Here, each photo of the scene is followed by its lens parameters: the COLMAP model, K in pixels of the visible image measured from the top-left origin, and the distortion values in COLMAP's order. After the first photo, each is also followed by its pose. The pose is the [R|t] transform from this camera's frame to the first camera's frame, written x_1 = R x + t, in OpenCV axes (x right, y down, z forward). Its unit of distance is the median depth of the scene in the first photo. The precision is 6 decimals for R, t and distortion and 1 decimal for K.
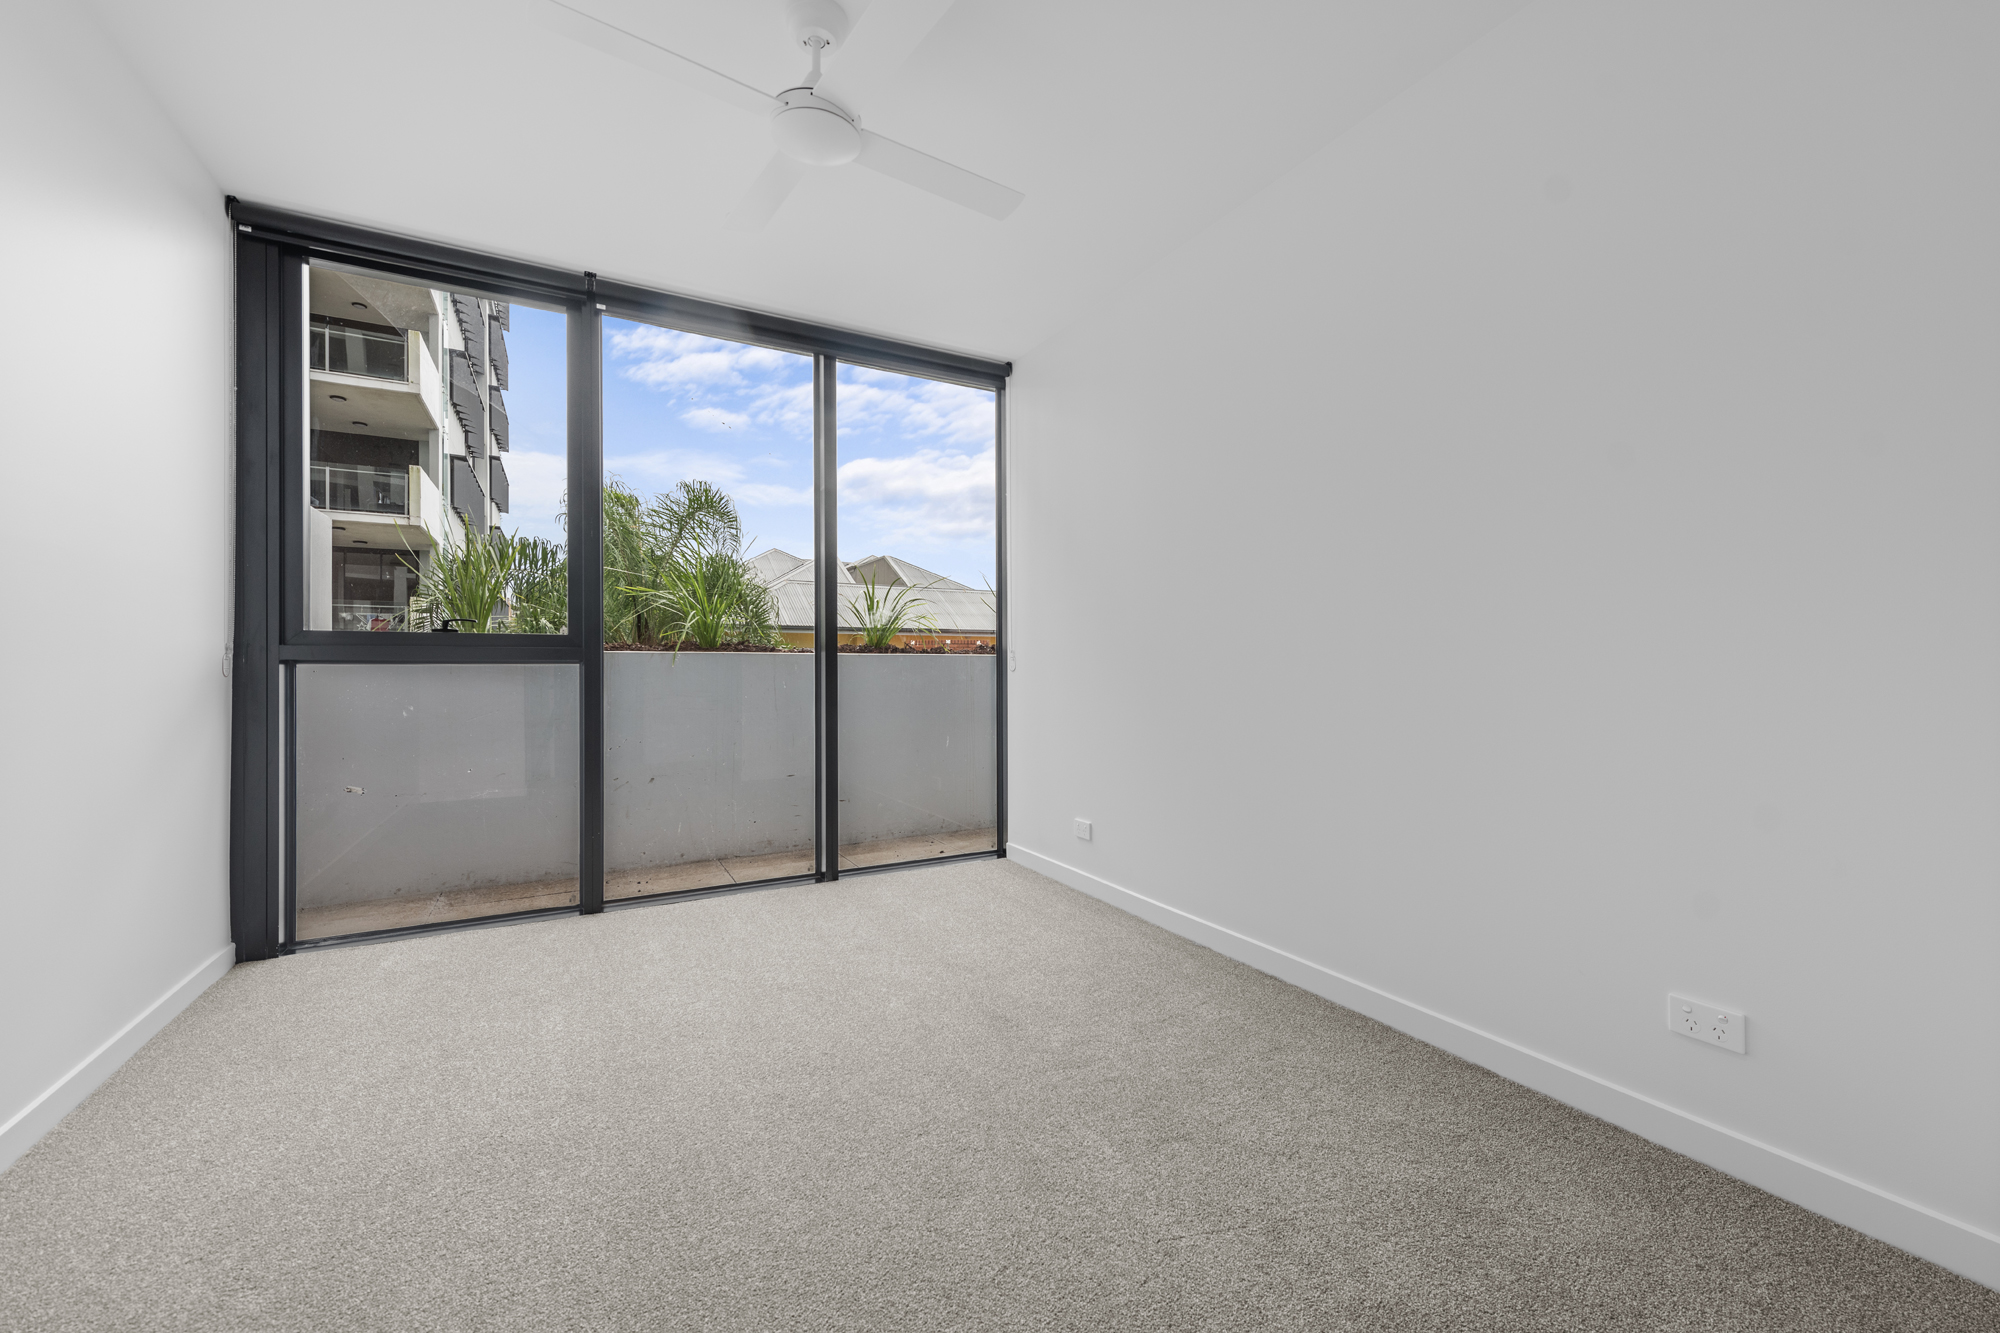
lens RADIAL K [[784.0, 0, 1000.0], [0, 784.0, 666.5], [0, 0, 1]] dist [0.002415, -0.000342]
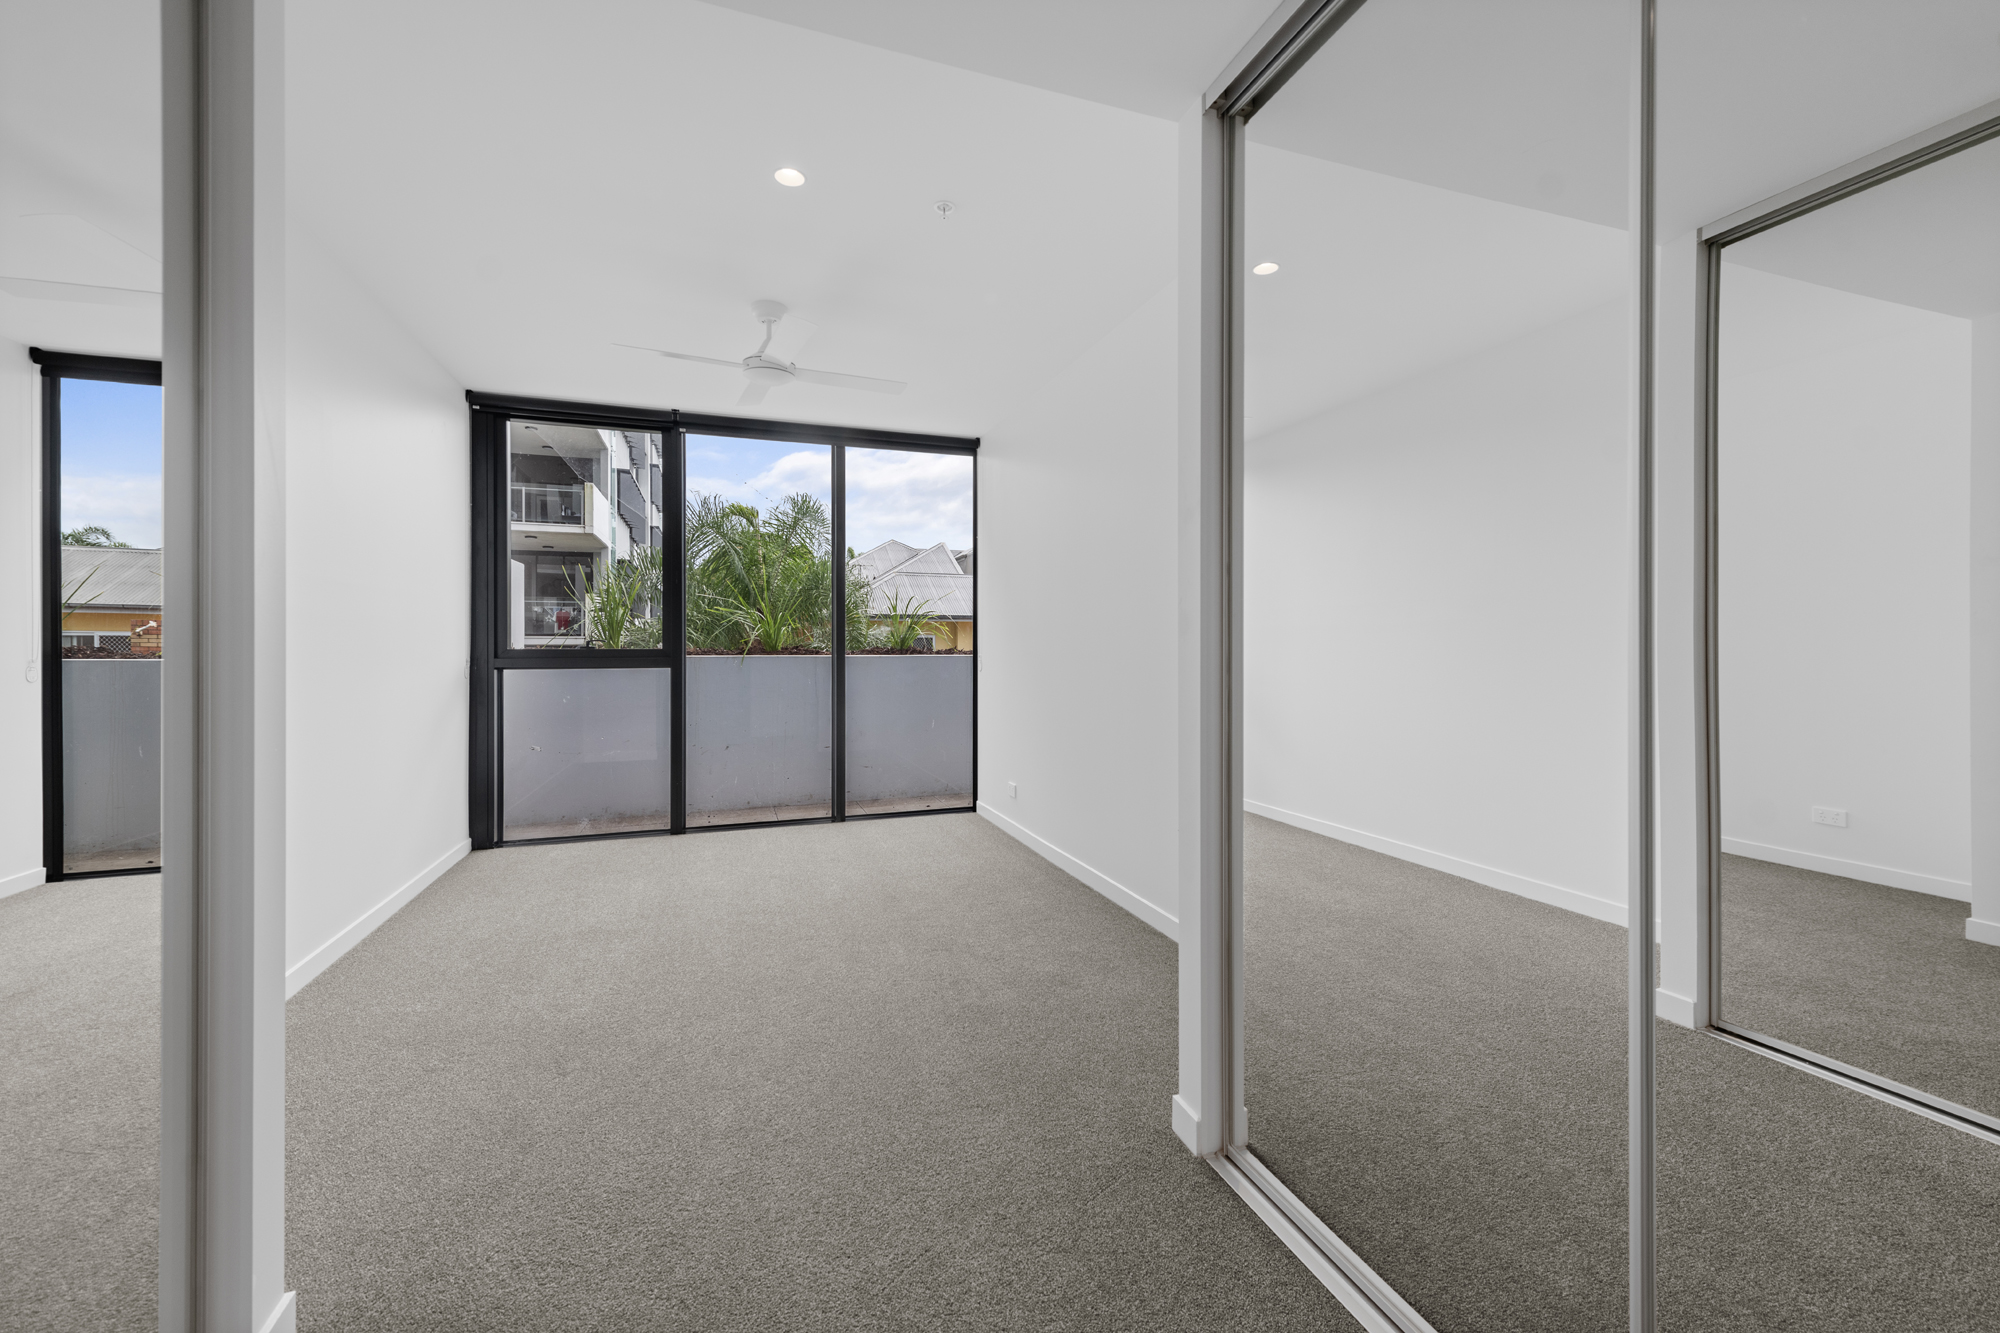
lens RADIAL K [[807.0, 0, 1014.0], [0, 807.0, 646.4], [0, 0, 1]] dist [0.000763, 0.000123]
pose [[0.986691, 0.000192, -0.162607, 0.342119], [0.000051, 0.999999, 0.001495, -0.044416], [0.162607, -0.001484, 0.986690, -0.389855]]
